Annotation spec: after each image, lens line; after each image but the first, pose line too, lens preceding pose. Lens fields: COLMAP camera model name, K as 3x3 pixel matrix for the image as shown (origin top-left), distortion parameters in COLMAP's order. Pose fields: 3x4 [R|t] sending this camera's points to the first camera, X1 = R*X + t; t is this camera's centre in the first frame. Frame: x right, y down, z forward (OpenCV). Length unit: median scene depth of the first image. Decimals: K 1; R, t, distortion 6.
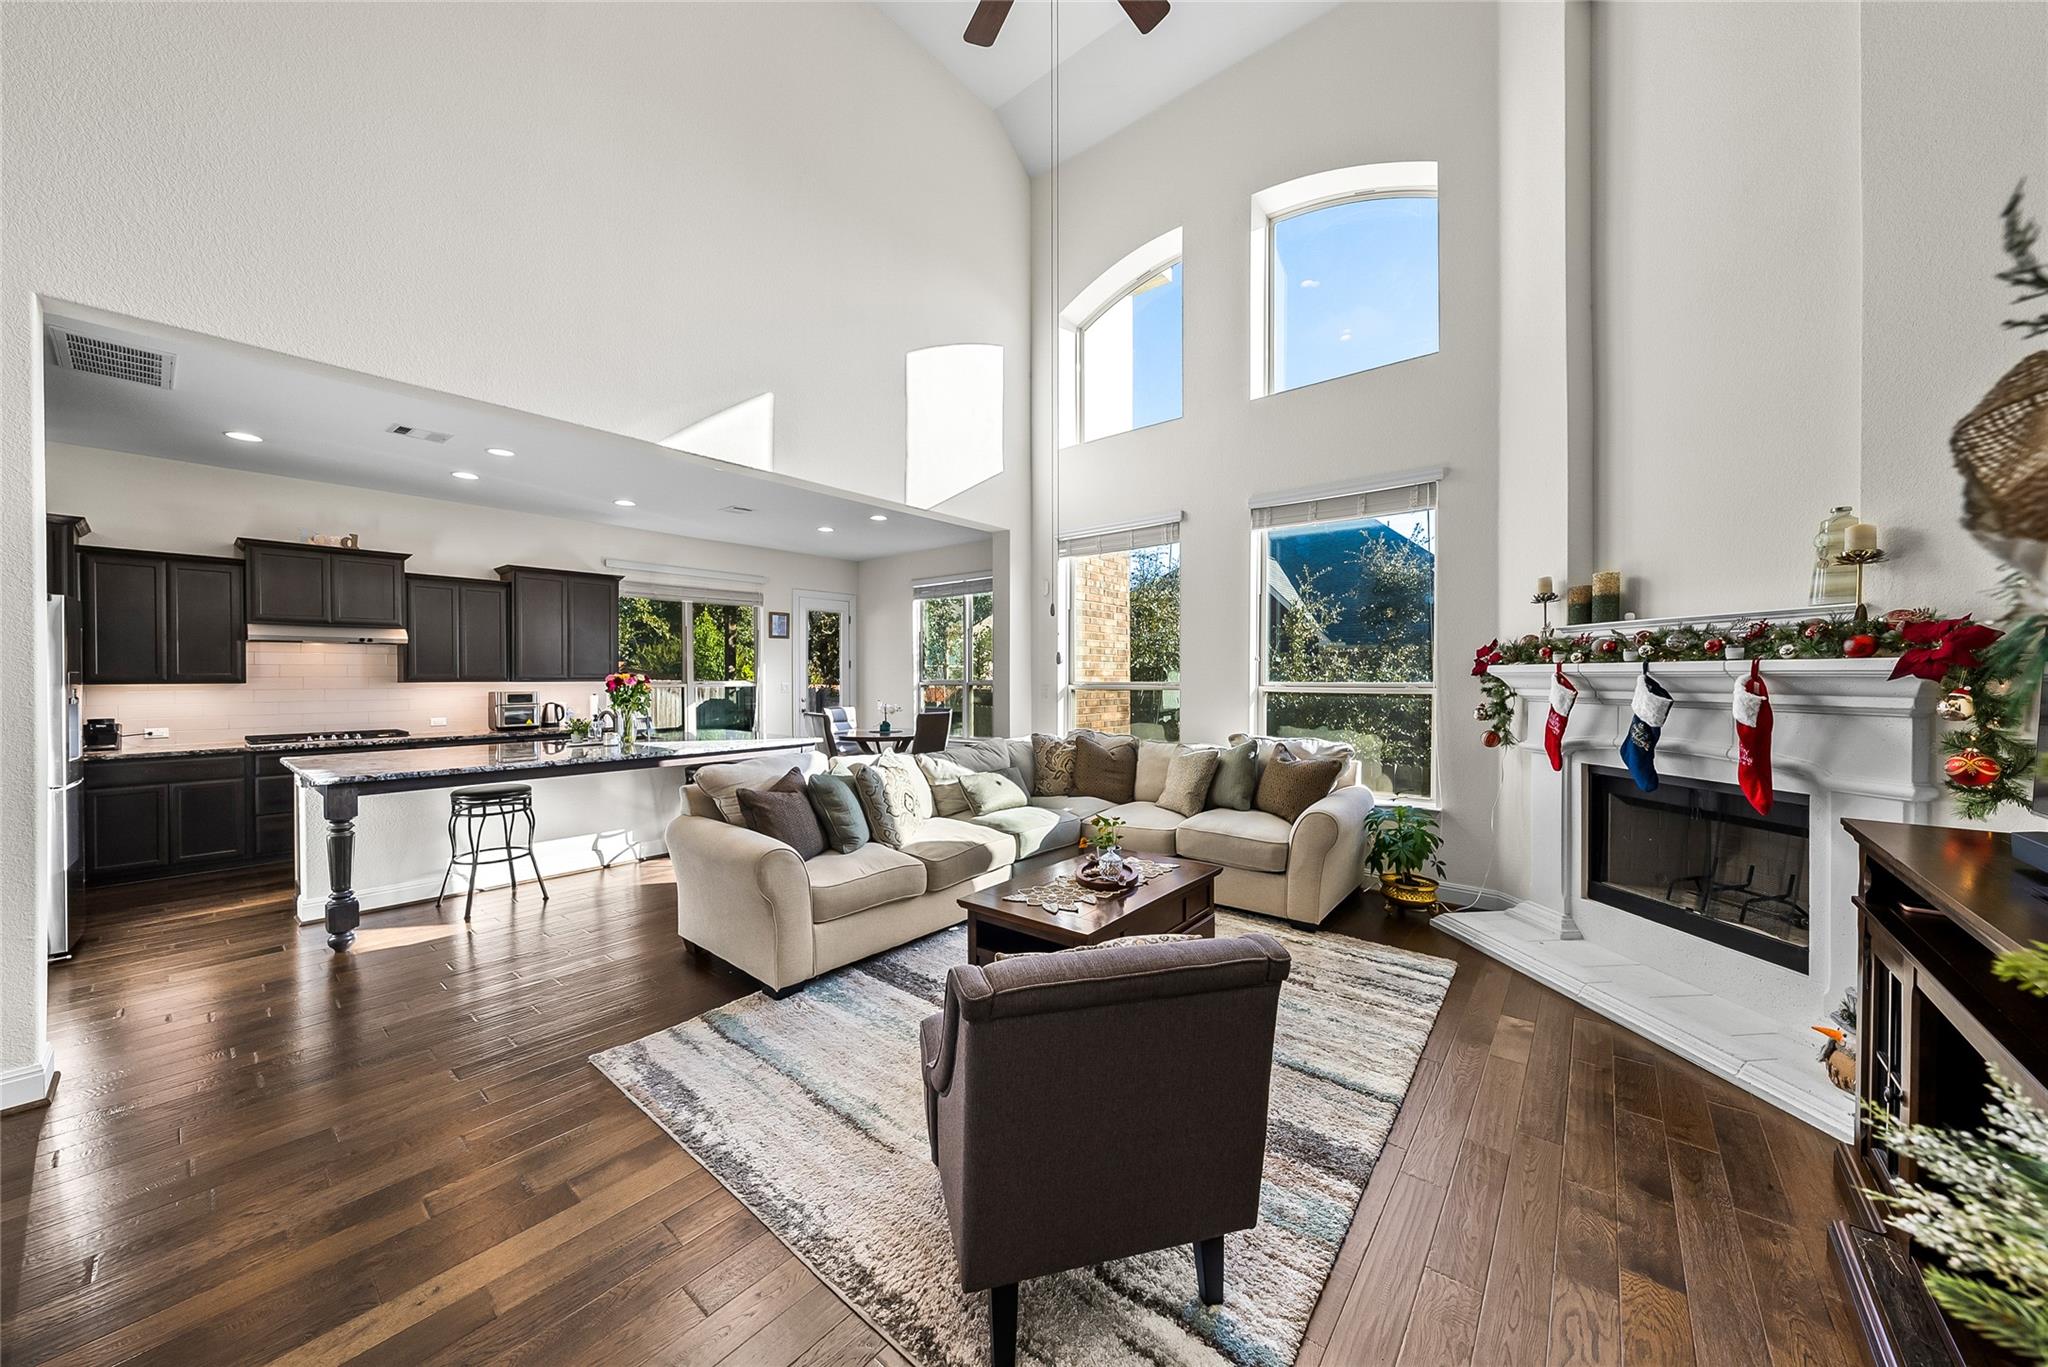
lens RADIAL K [[691.1, 0, 1024.0], [0, 691.1, 683.5], [0, 0, 1]] dist [0.000146, 0.000003]
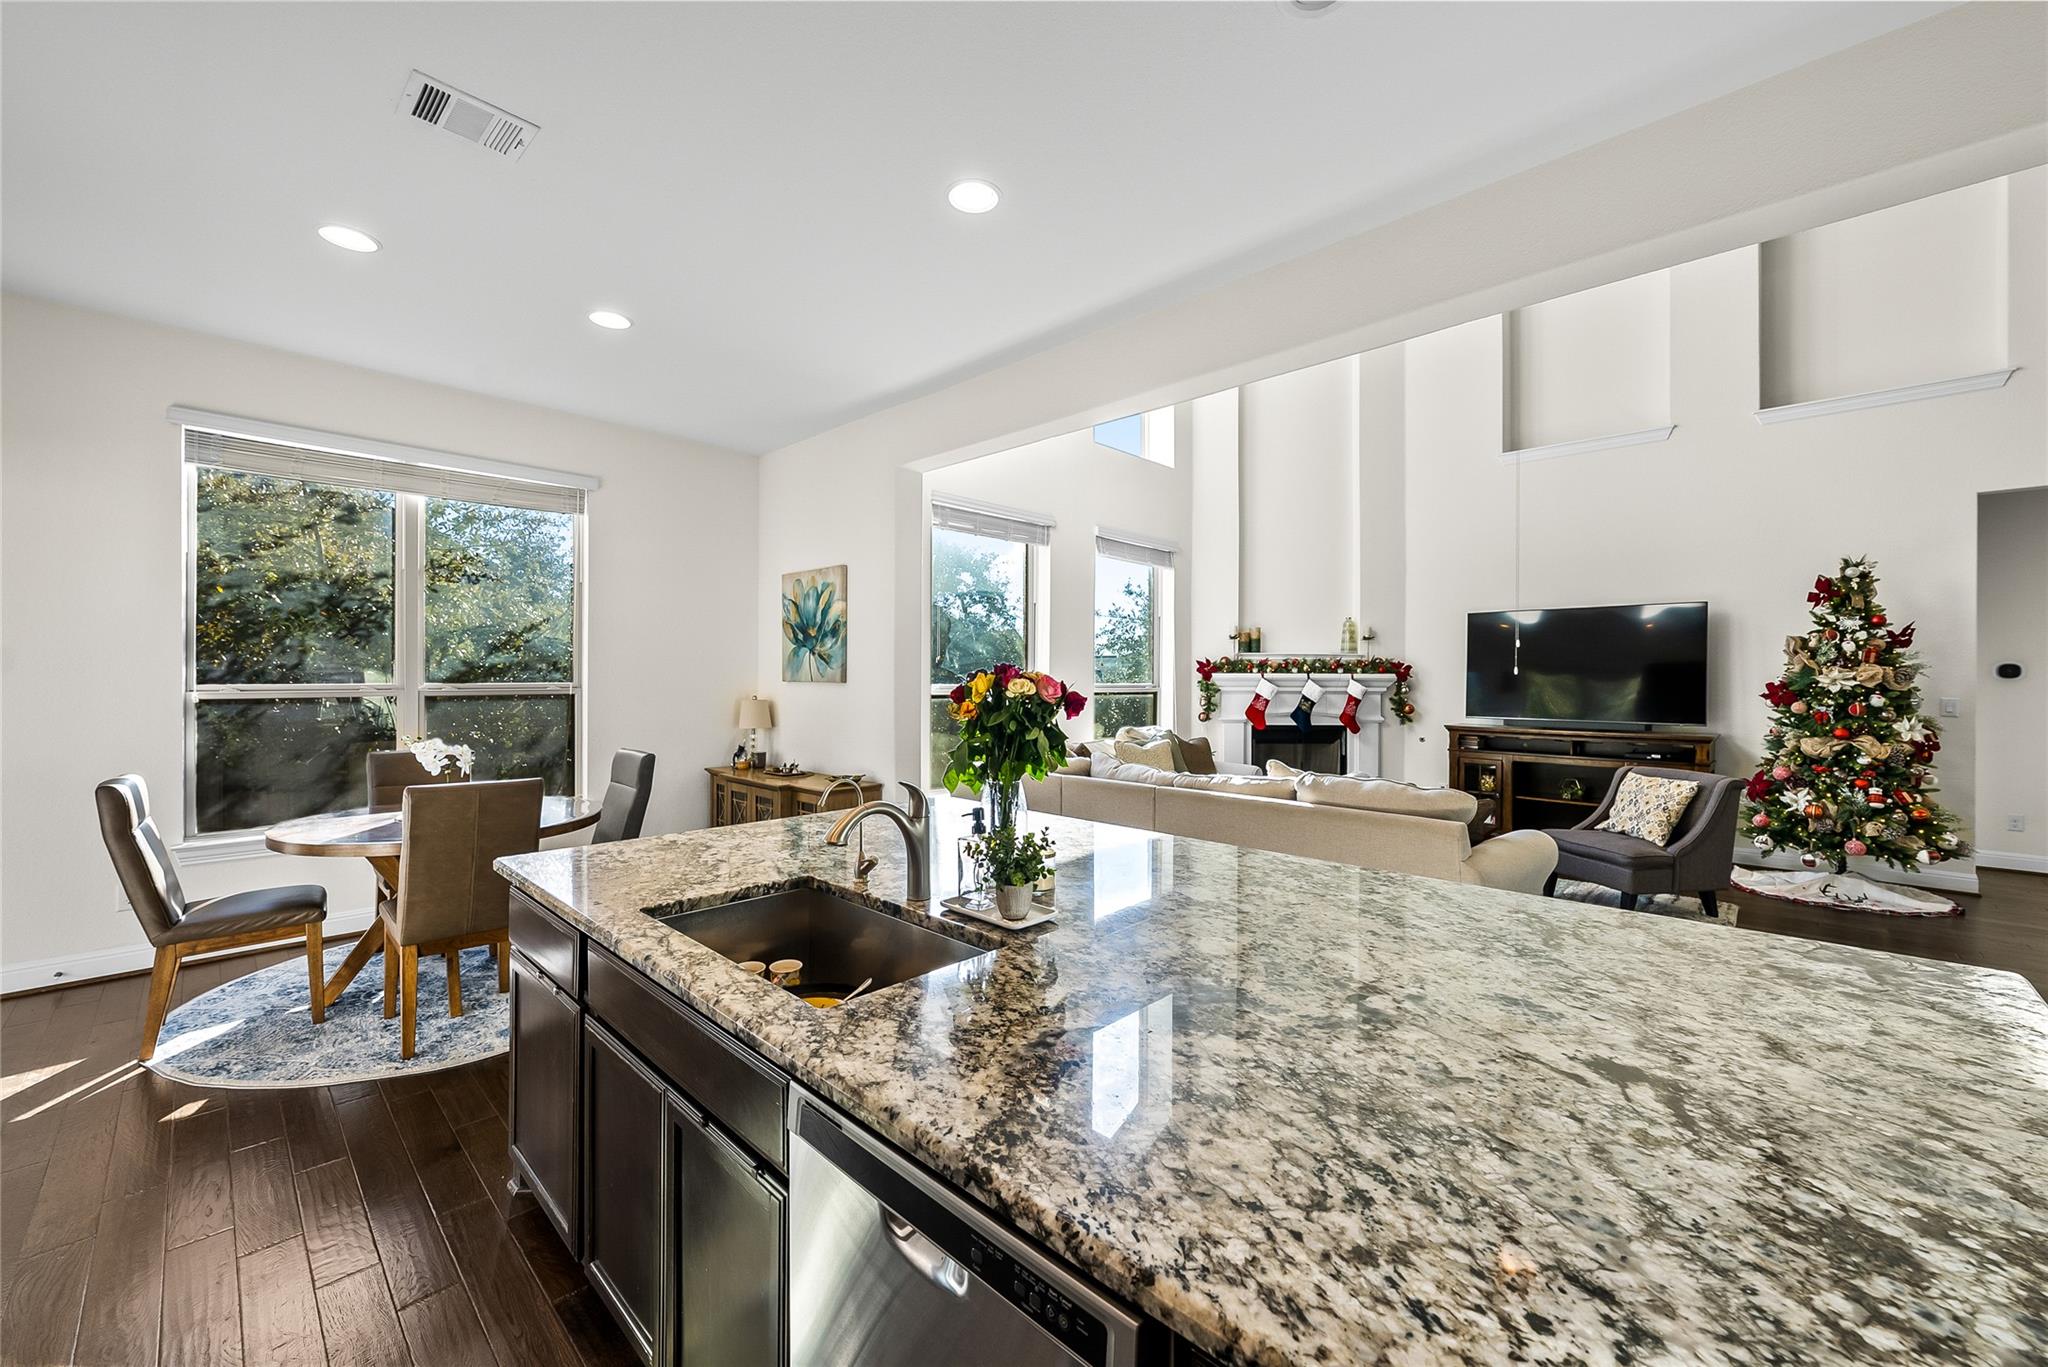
lens RADIAL K [[800.2, 0, 1024.0], [0, 800.2, 683.5], [0, 0, 1]] dist [-0.000969, -0.000127]
pose [[0.073844, -0.001725, 0.997268, -1.626035], [0.009105, 0.999958, 0.001055, -0.010964], [-0.997228, 0.009003, 0.073857, 1.617849]]
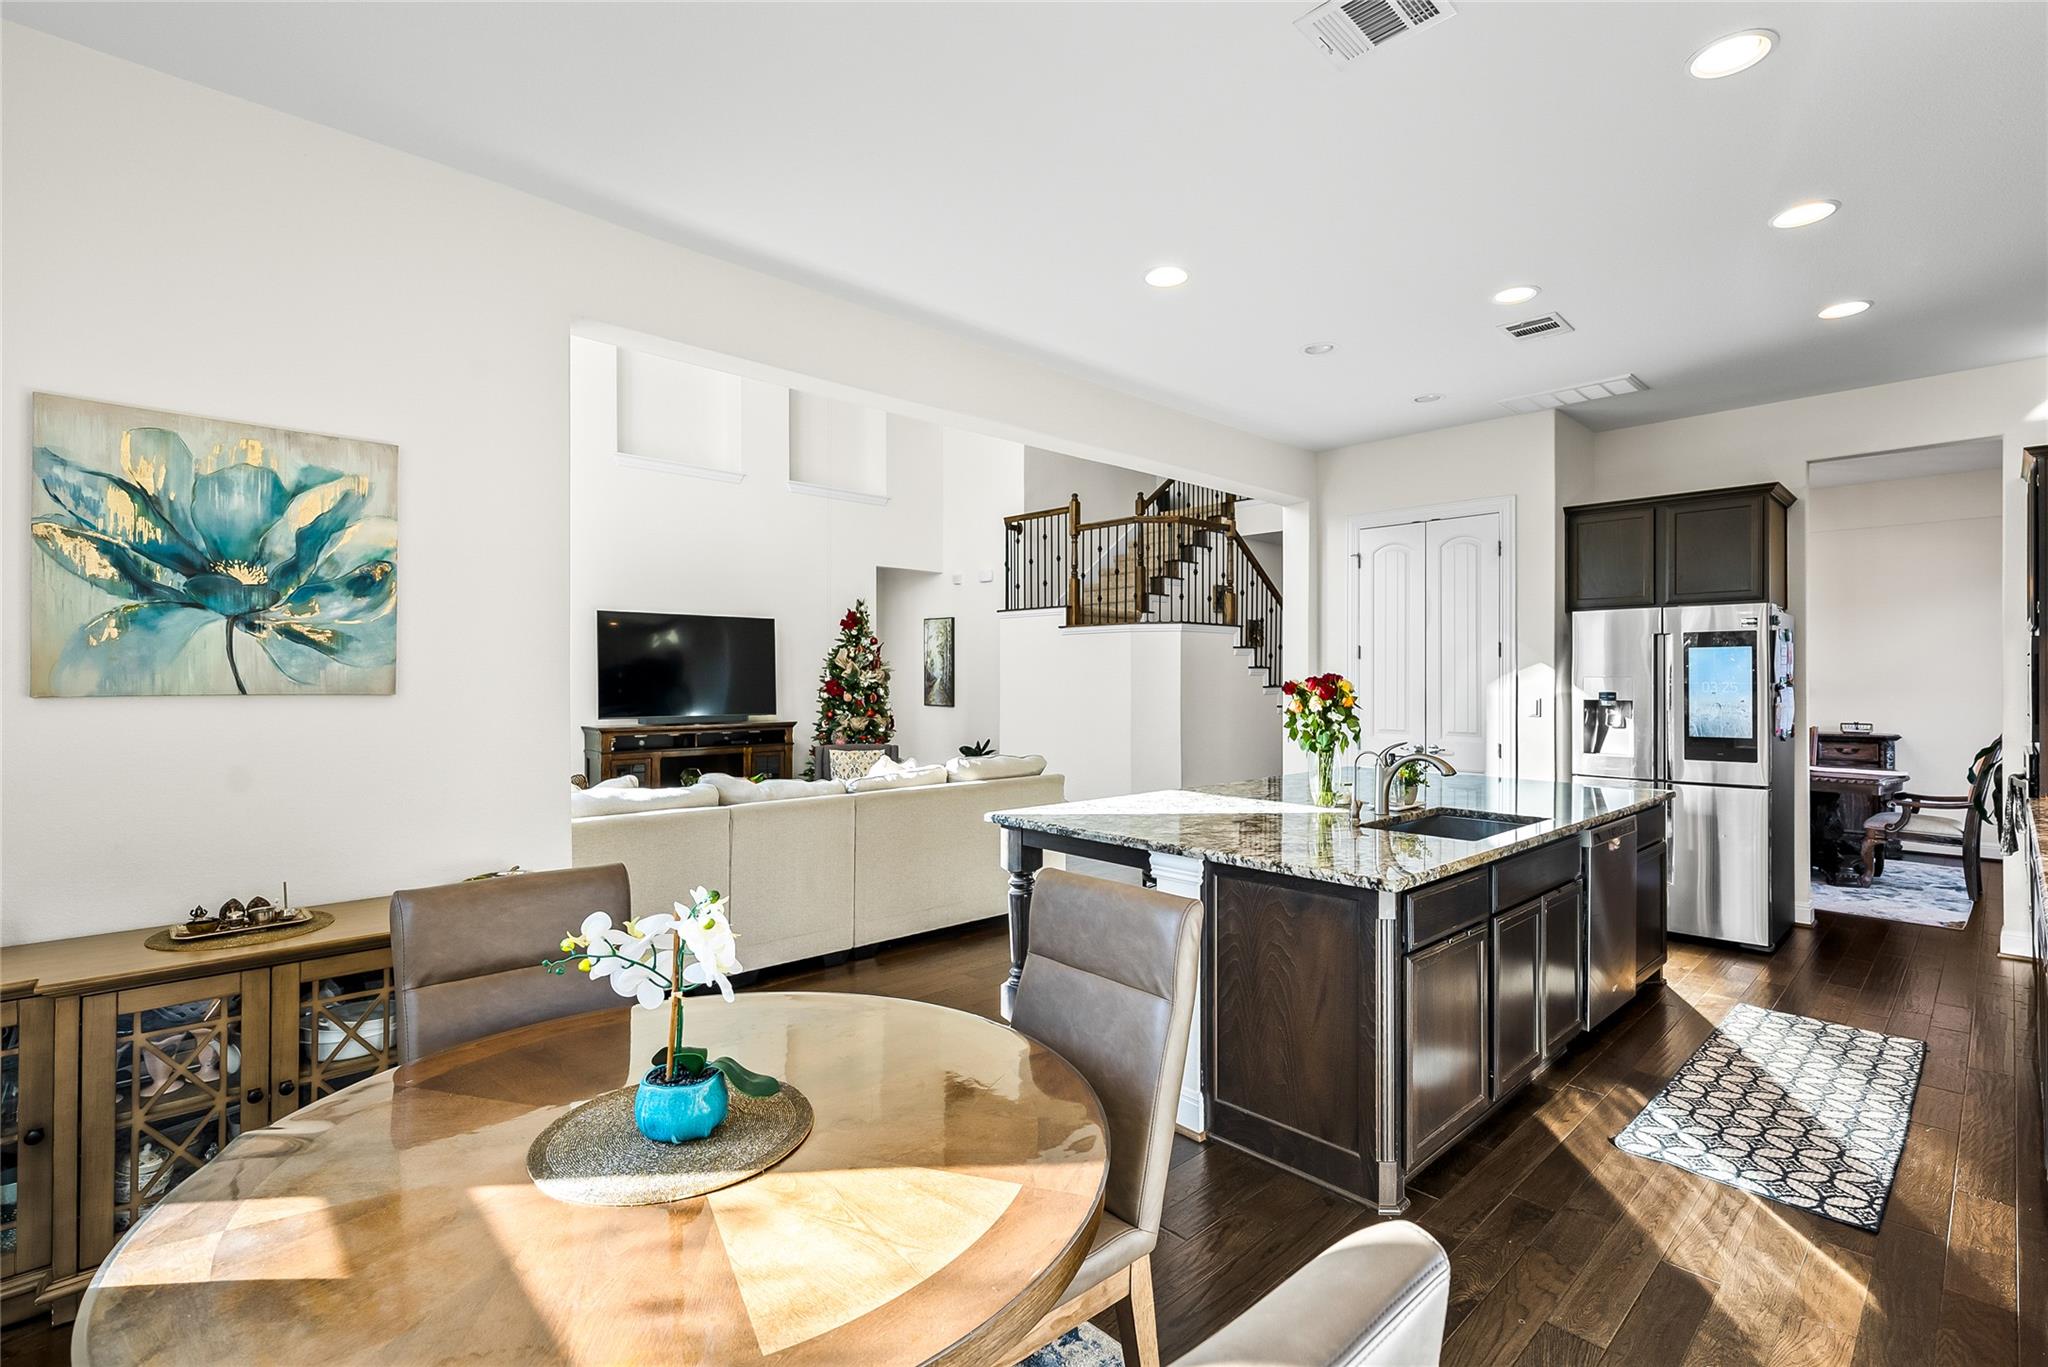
lens RADIAL K [[932.4, 0, 1024.0], [0, 932.4, 683.5], [0, 0, 1]] dist [0.002161, 0.000060]
pose [[-0.993010, 0.002970, 0.117997, -0.706308], [0.005327, 0.999793, 0.019658, -0.041726], [-0.117914, 0.020149, -0.992819, 2.960552]]
